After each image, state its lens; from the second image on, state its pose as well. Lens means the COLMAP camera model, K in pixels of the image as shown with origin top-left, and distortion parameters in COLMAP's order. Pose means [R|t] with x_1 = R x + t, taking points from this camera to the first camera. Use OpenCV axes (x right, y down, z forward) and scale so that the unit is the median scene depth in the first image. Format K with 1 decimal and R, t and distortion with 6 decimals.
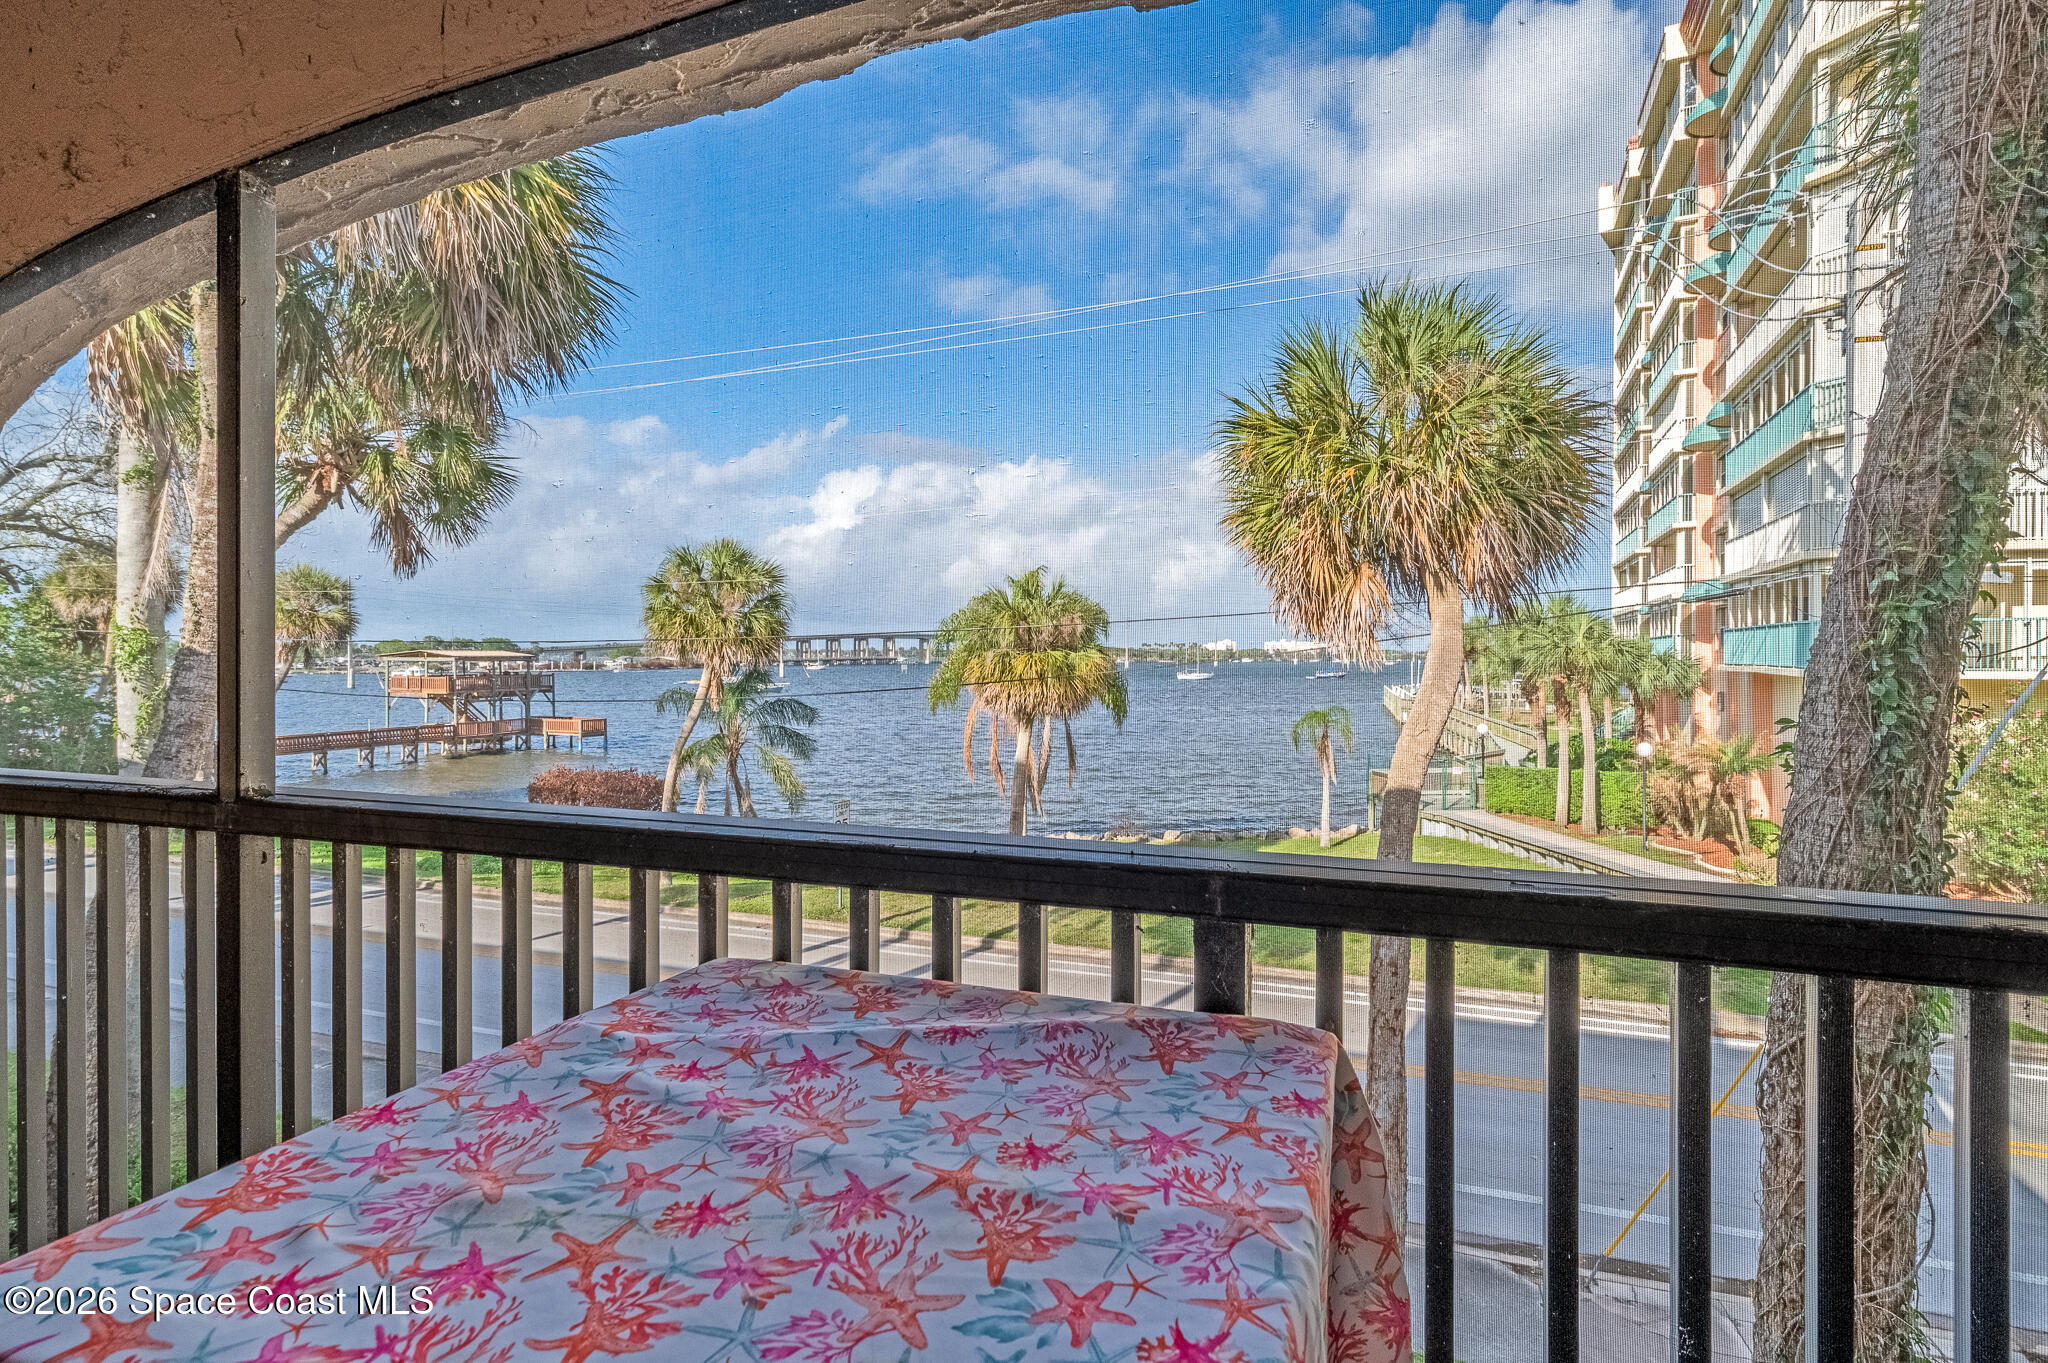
lens RADIAL K [[996.1, 0, 1041.9], [0, 996.1, 665.0], [0, 0, 1]] dist [0.003084, -0.001131]
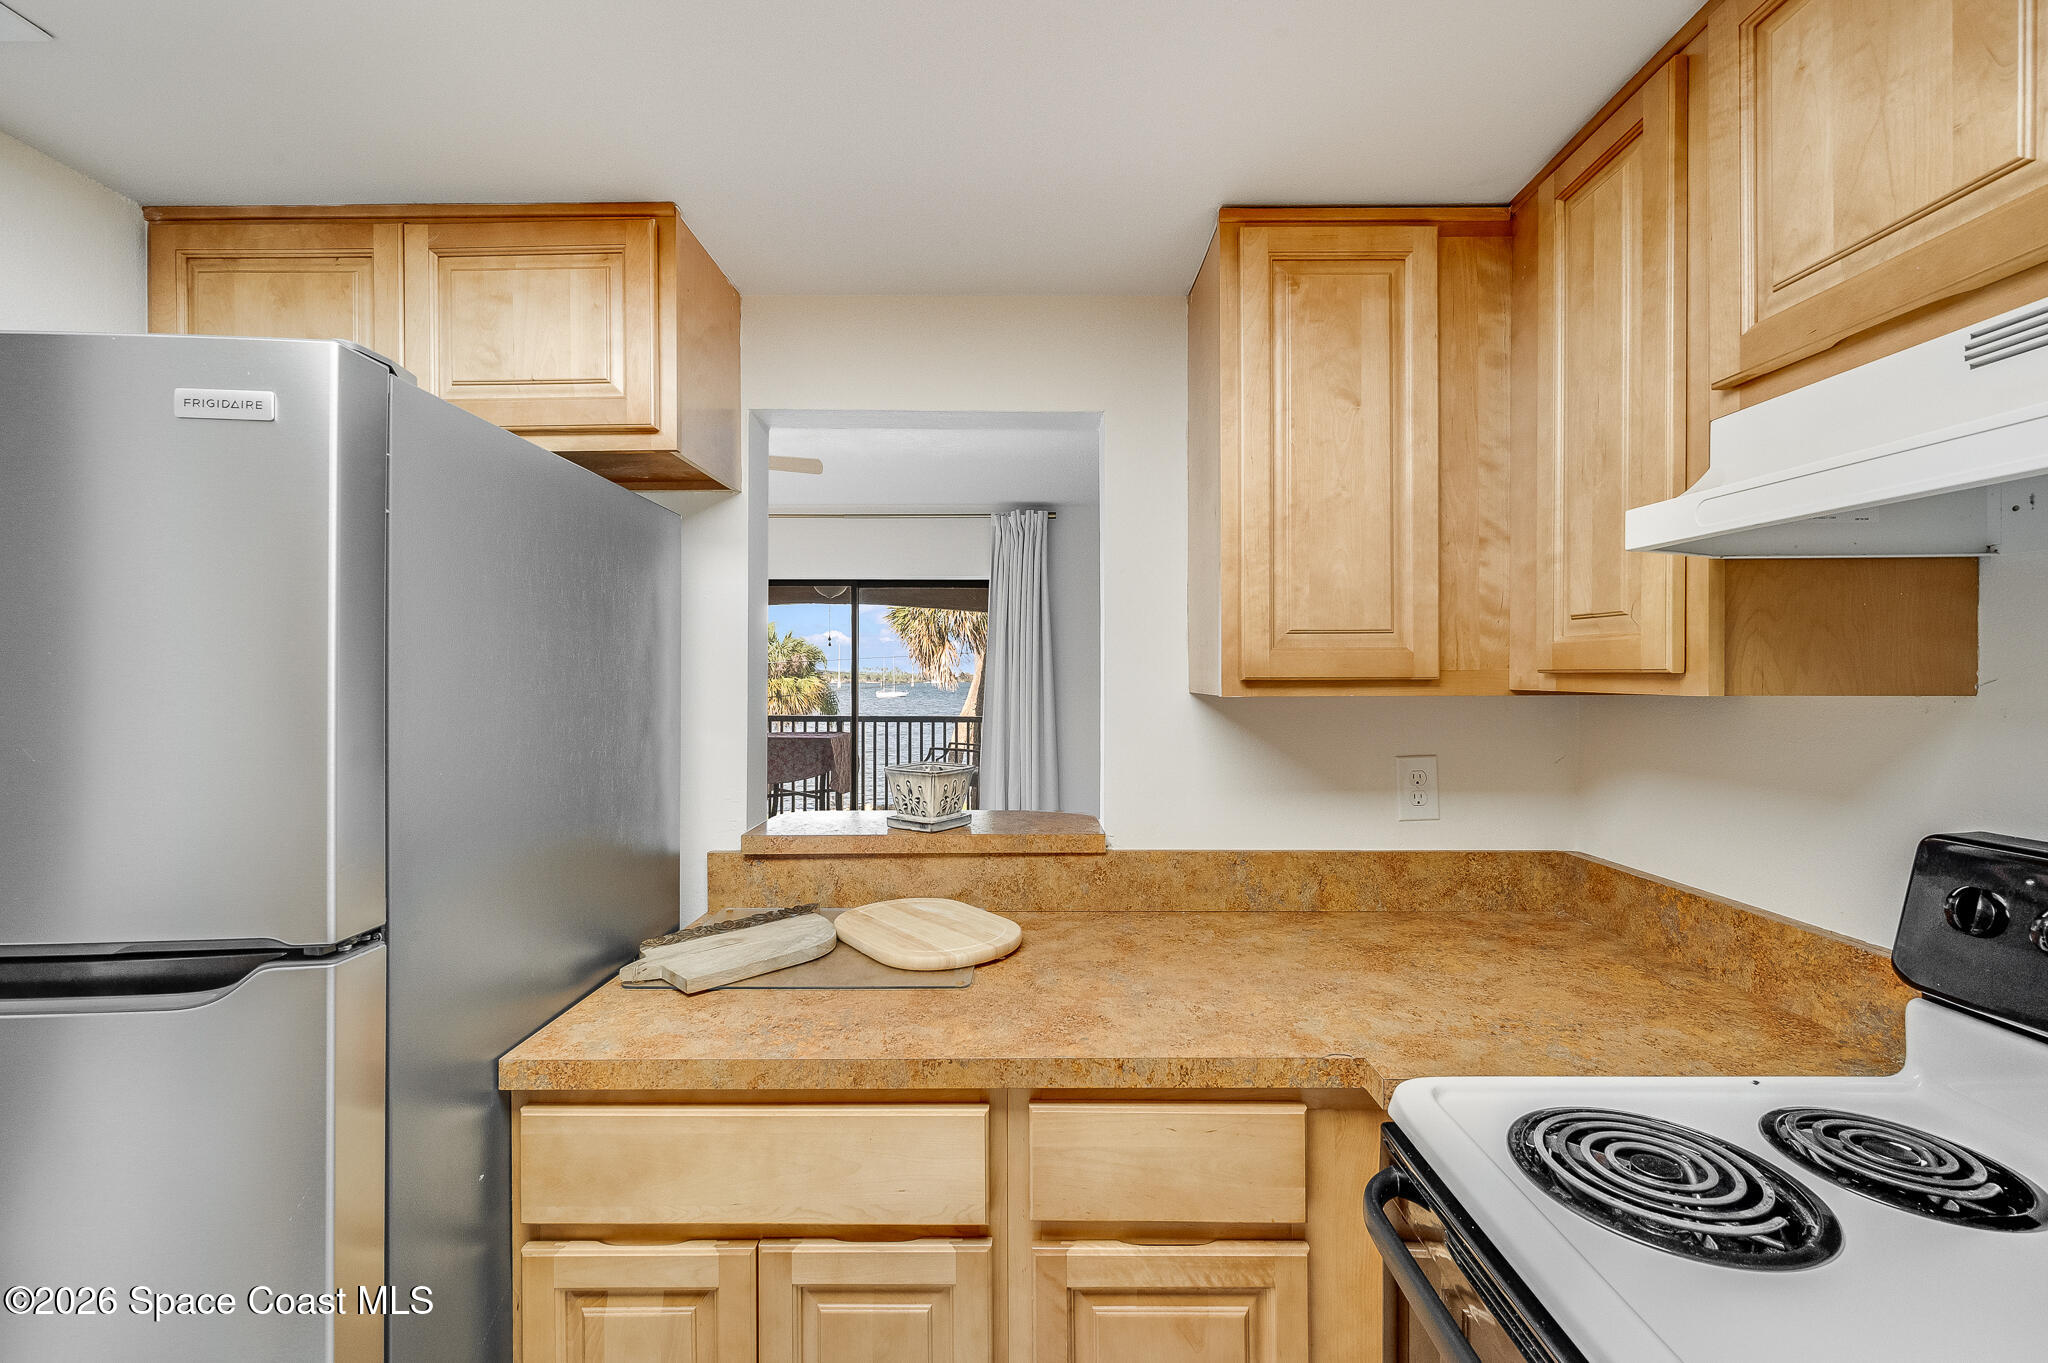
lens RADIAL K [[816.6, 0, 1039.6], [0, 816.6, 698.5], [0, 0, 1]] dist [-0.001953, -0.000280]
pose [[0.947705, -0.008825, 0.319026, -0.018658], [0.003433, 0.999842, 0.017460, -0.002826], [-0.319130, -0.015451, 0.947585, -0.267110]]
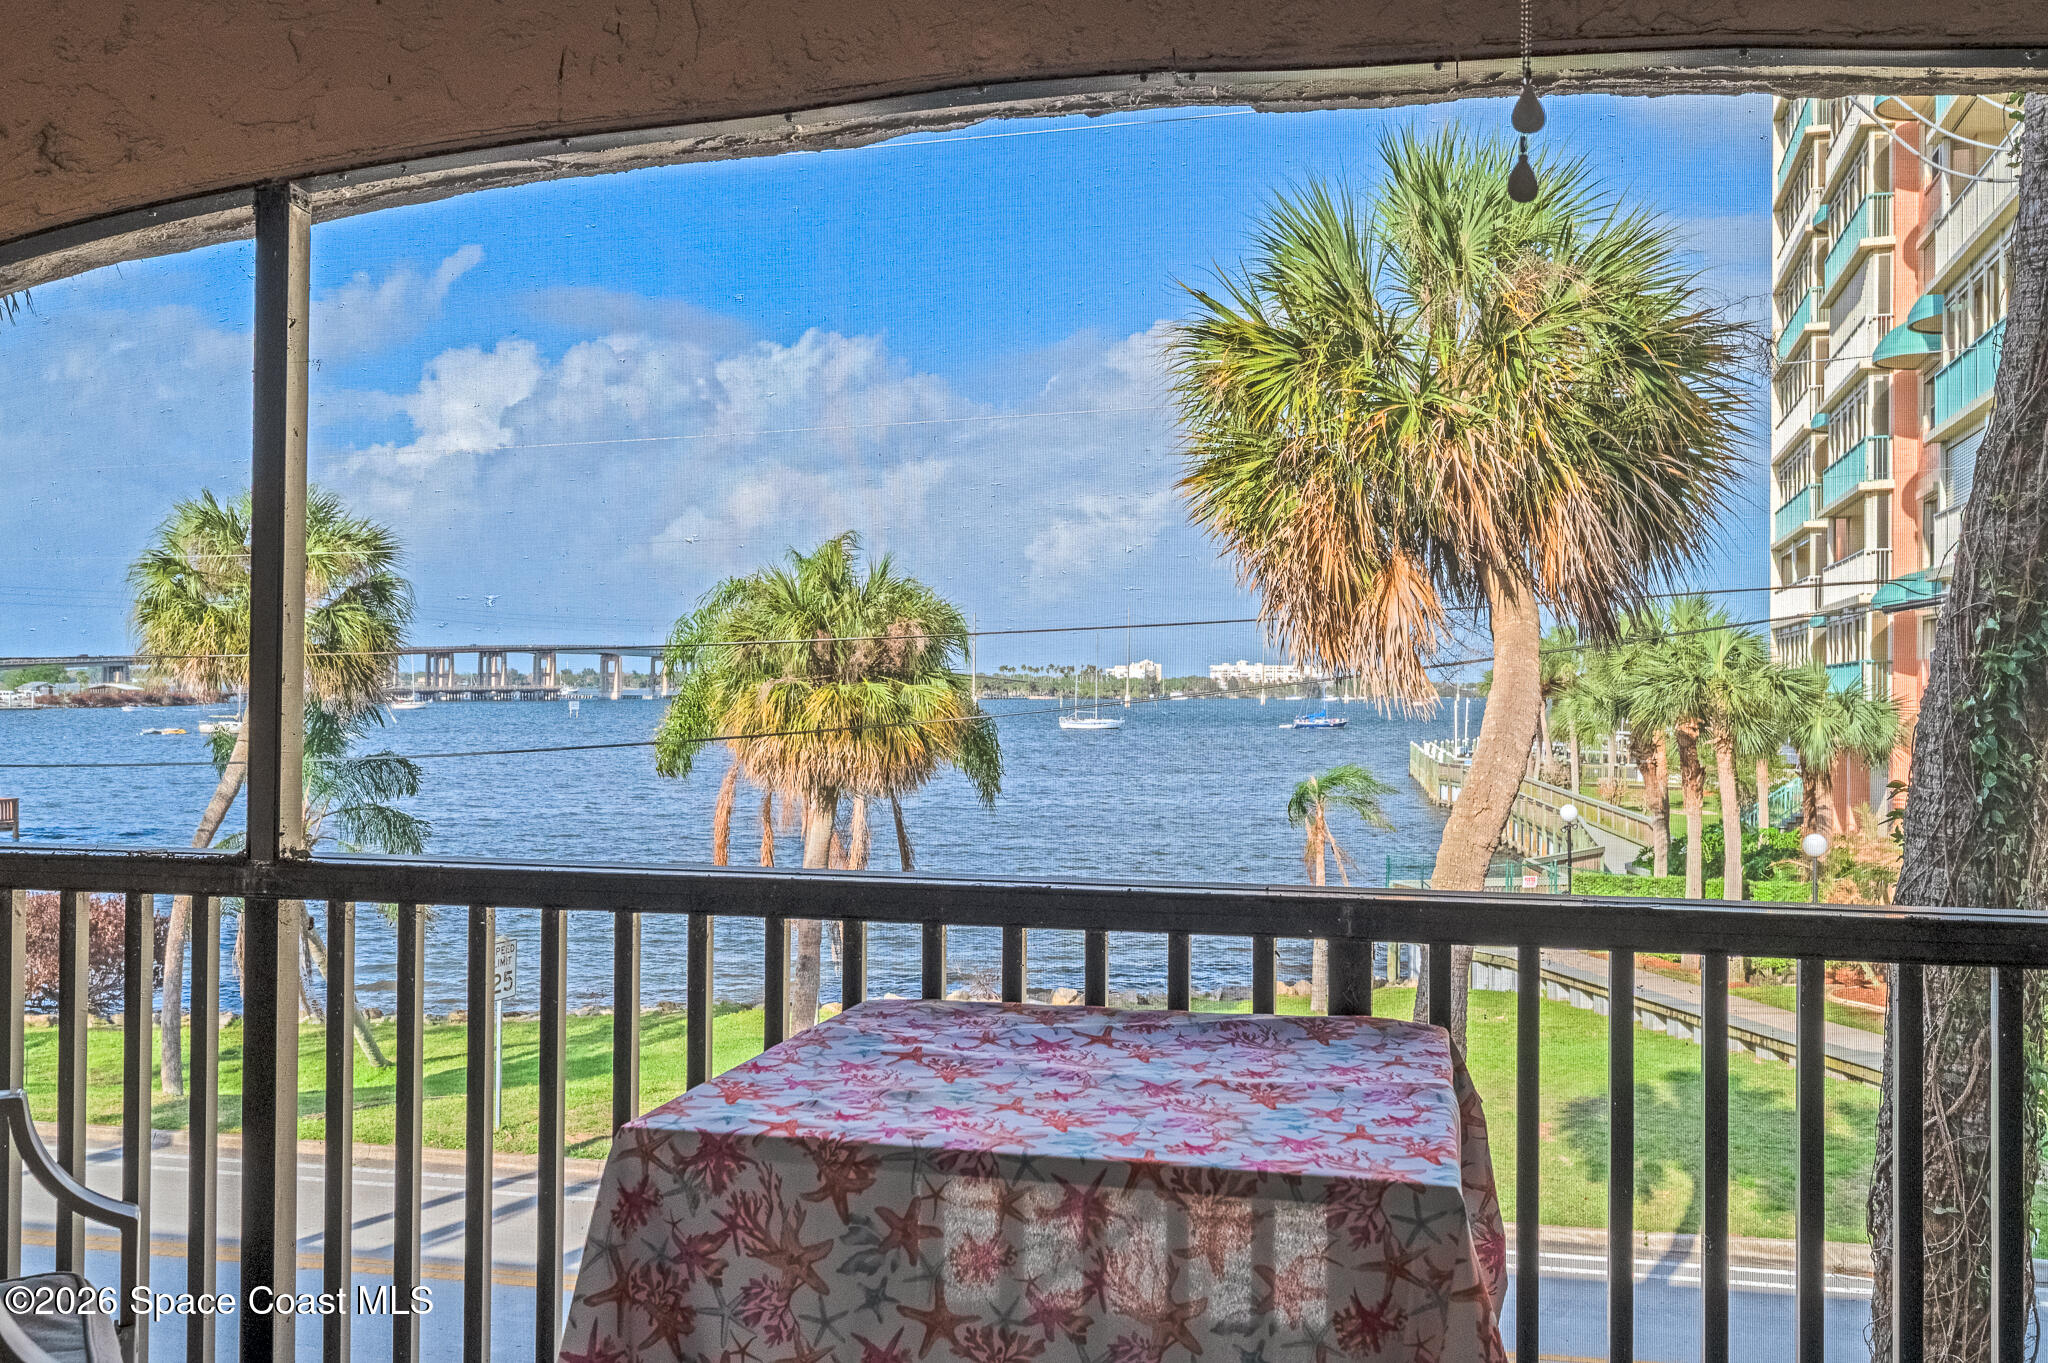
lens RADIAL K [[1758.4, 0, 1054.7], [0, 1758.4, 678.3], [0, 0, 1]] dist [-0.006312, 0.001109]
pose [[0.991366, 0.007938, 0.130884, -0.018305], [-0.006073, 0.999874, -0.014640, -0.000877], [-0.130983, 0.013719, 0.991290, -0.042140]]
